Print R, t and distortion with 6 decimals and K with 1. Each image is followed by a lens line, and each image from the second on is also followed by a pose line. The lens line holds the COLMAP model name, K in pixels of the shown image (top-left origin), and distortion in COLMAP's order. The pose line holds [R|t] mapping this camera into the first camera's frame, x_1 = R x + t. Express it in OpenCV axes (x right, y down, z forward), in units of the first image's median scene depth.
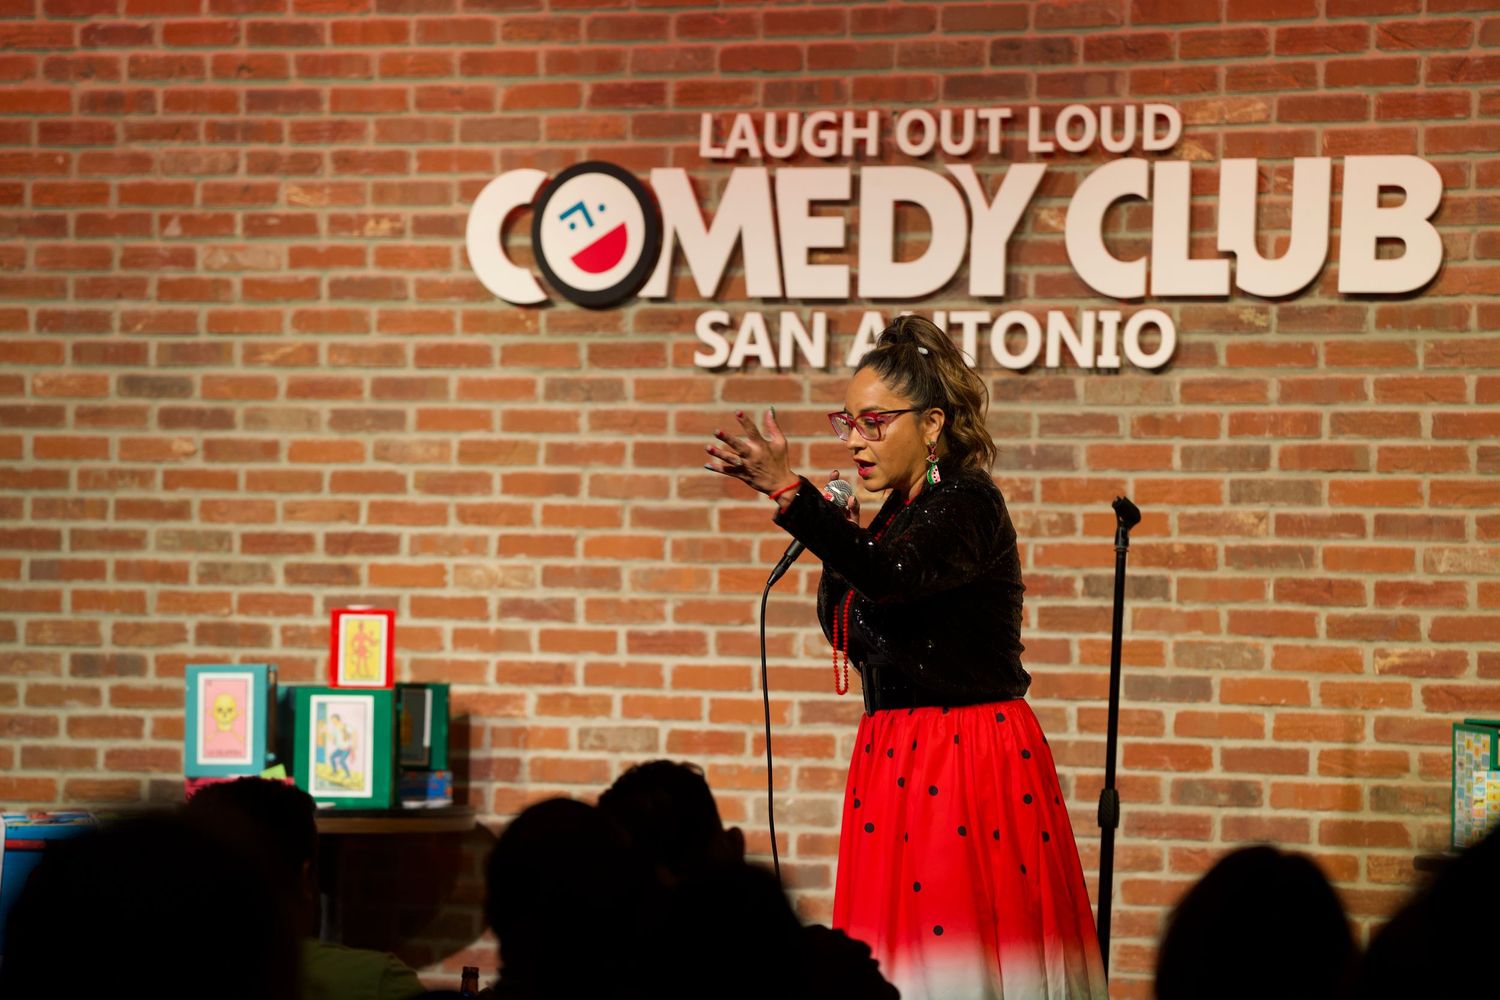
lens RADIAL K [[6215.1, 0, 749.4], [0, 6215.1, 501.4], [0, 0, 1]] dist [1.302418, 0.000000]
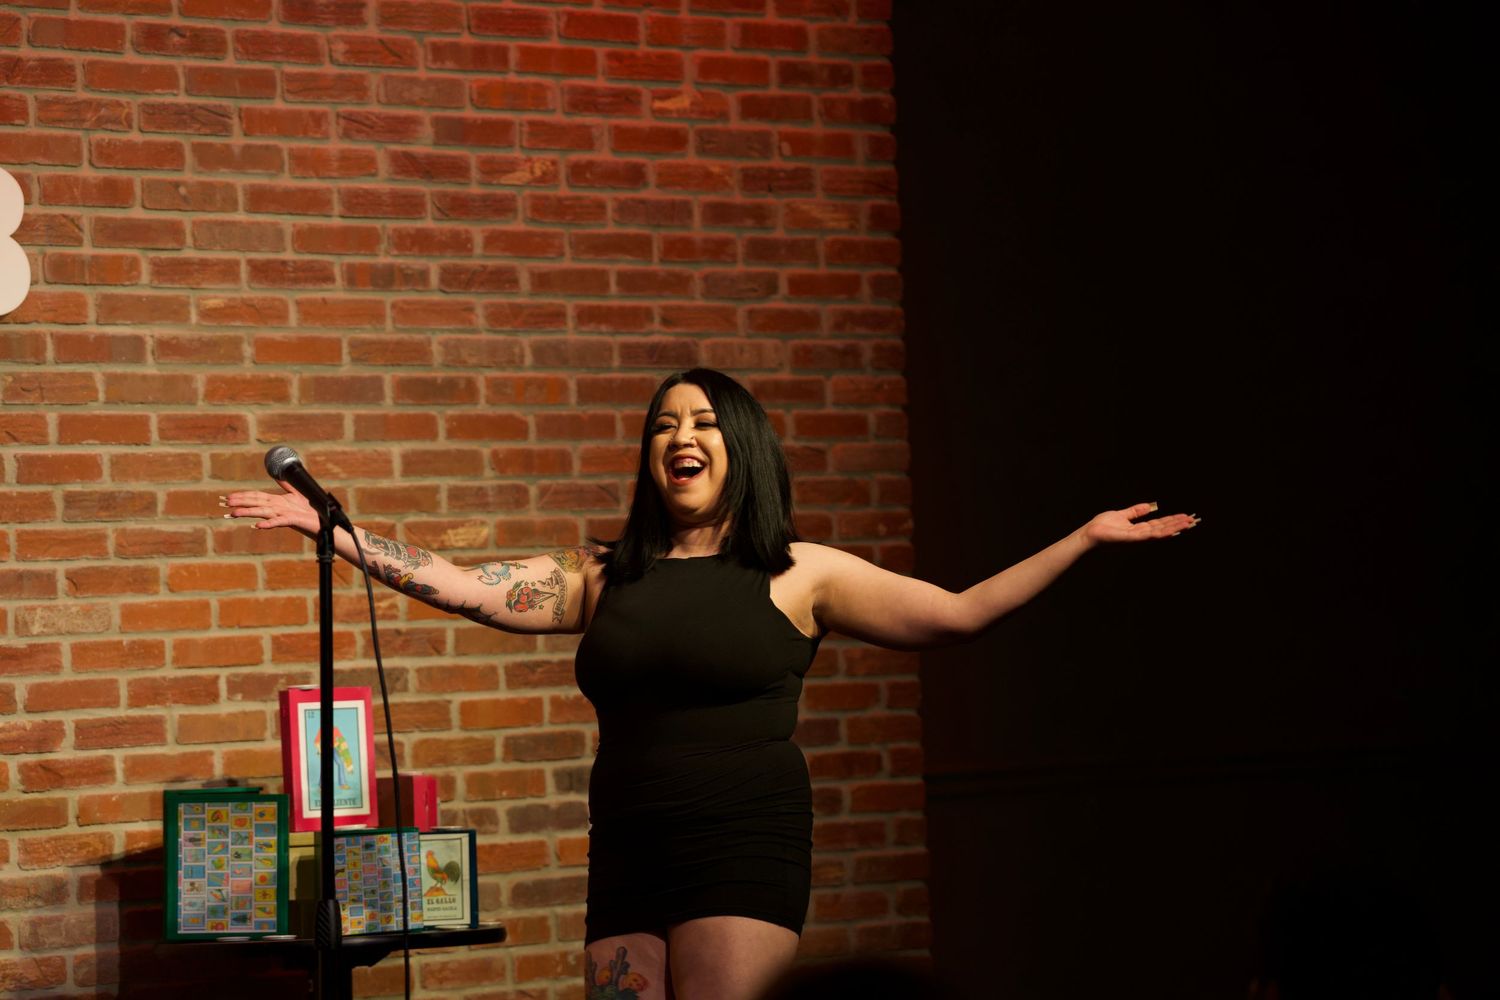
lens RADIAL K [[5557.8, 0, 744.7], [0, 5557.8, 500.4], [0, 0, 1]] dist [0.982051, 0.000000]
pose [[0.441547, -0.008525, 0.897198, -0.535649], [0.031232, 0.999495, -0.005873, 0.000236], [-0.896694, 0.030615, 0.441590, 0.535728]]
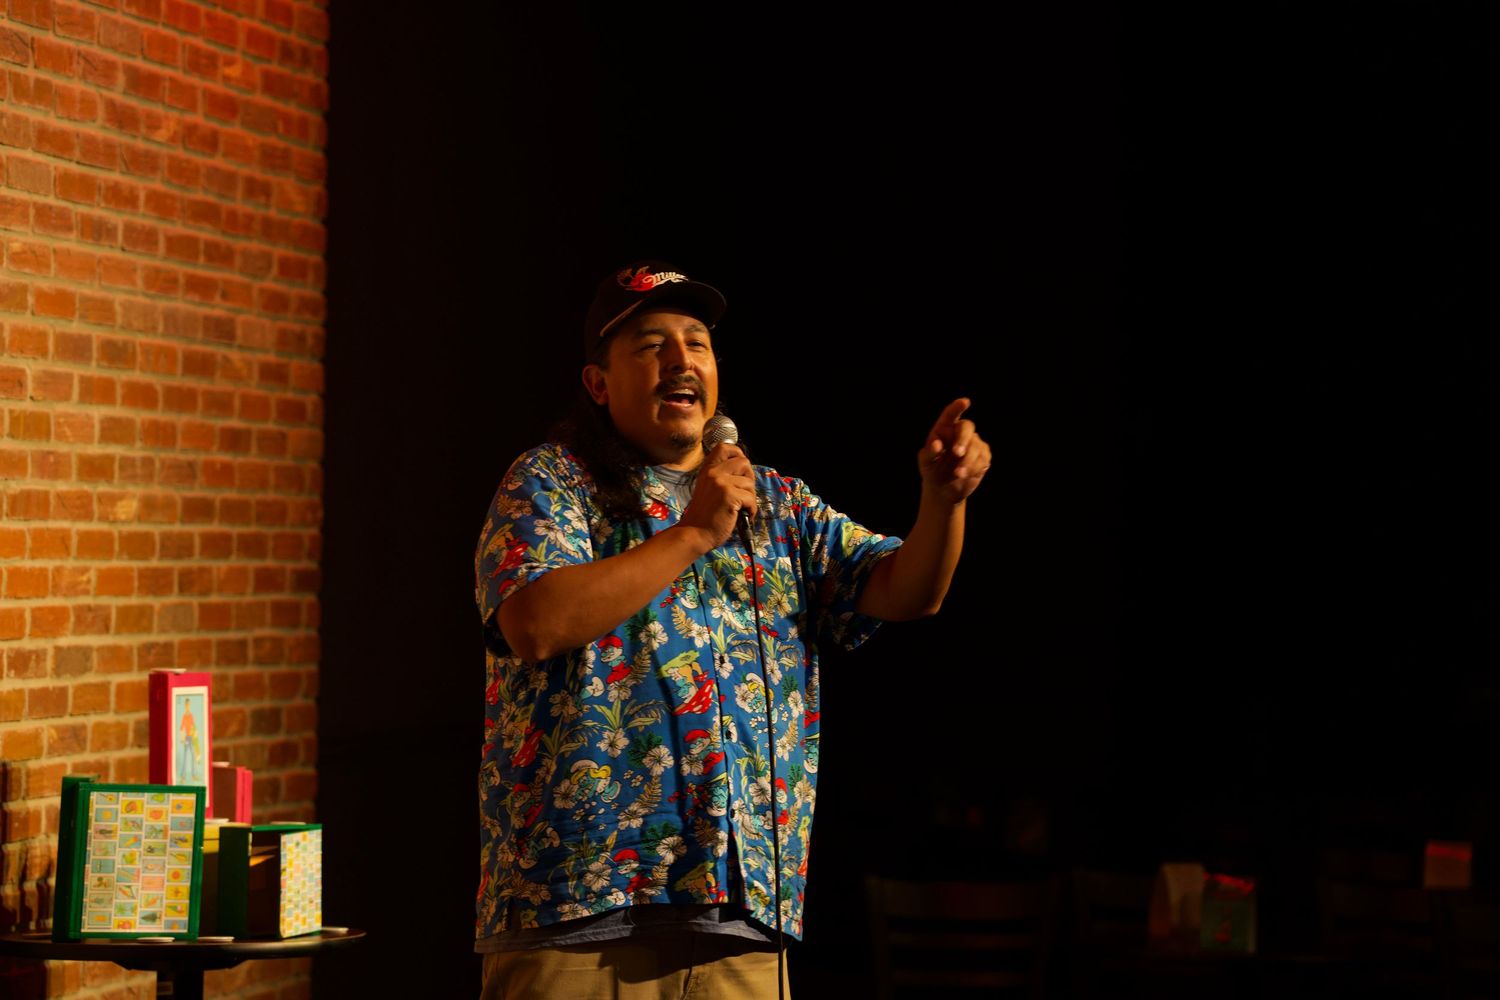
lens RADIAL K [[5028.9, 0, 753.3], [0, 5028.9, 499.2], [0, 0, 1]] dist [0.789209, 0.000000]
pose [[-0.207593, -0.013734, 0.978119, -0.531055], [-0.046090, 0.998928, 0.004245, -0.008830], [-0.977129, -0.044200, -0.208004, 0.989475]]
